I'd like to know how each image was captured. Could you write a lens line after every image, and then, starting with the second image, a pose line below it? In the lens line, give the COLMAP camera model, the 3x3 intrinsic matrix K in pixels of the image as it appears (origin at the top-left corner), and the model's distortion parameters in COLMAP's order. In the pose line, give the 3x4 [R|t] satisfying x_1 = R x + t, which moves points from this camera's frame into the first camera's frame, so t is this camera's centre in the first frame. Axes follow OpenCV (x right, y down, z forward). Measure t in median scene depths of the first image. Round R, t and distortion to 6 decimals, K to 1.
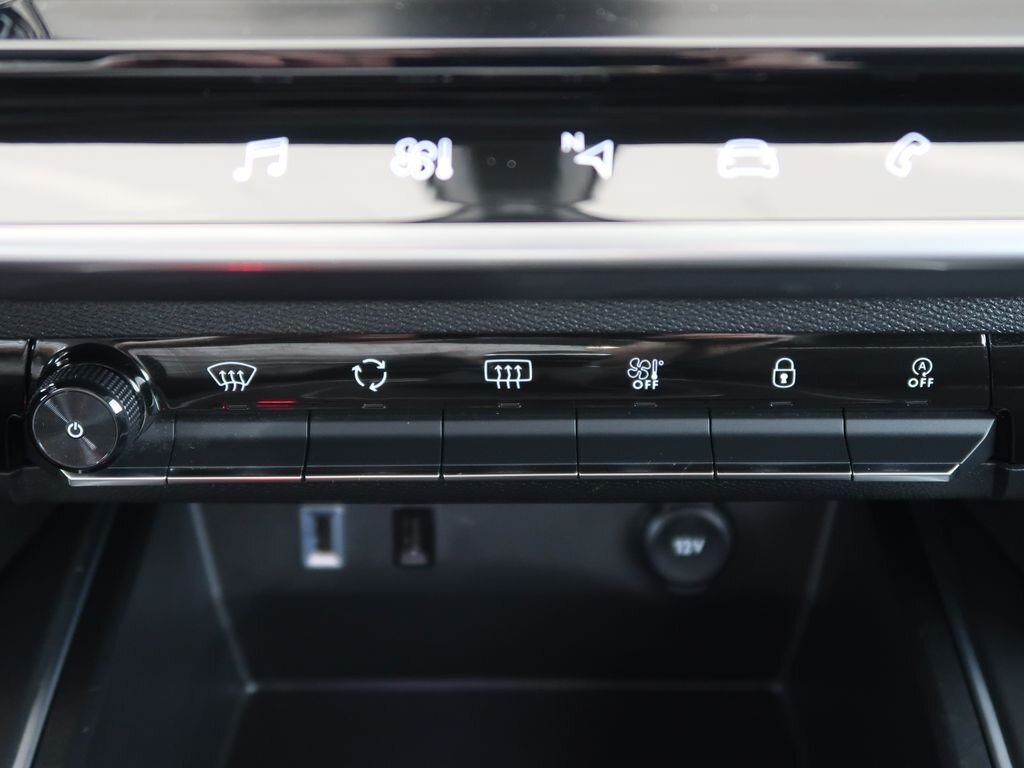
lens RADIAL K [[1378.9, 0, 512.0], [0, 1378.9, 384.0], [0, 0, 1]] dist [0.000601, -0.071515]
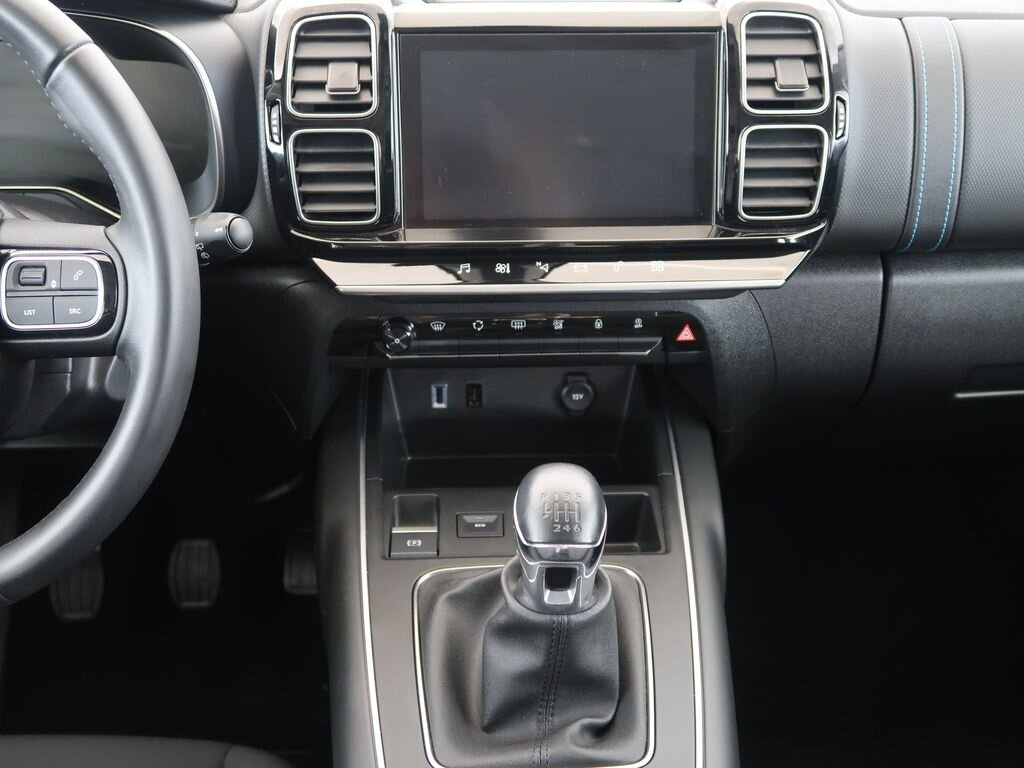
lens RADIAL K [[1228.7, 0, 512.0], [0, 1228.7, 384.0], [0, 0, 1]] dist [0.002356, 0.033652]
pose [[0.998889, -0.011923, 0.045598, -0.155538], [0.012305, 0.999891, -0.008117, 0.159938], [-0.045497, 0.008670, 0.998927, -1.993525]]
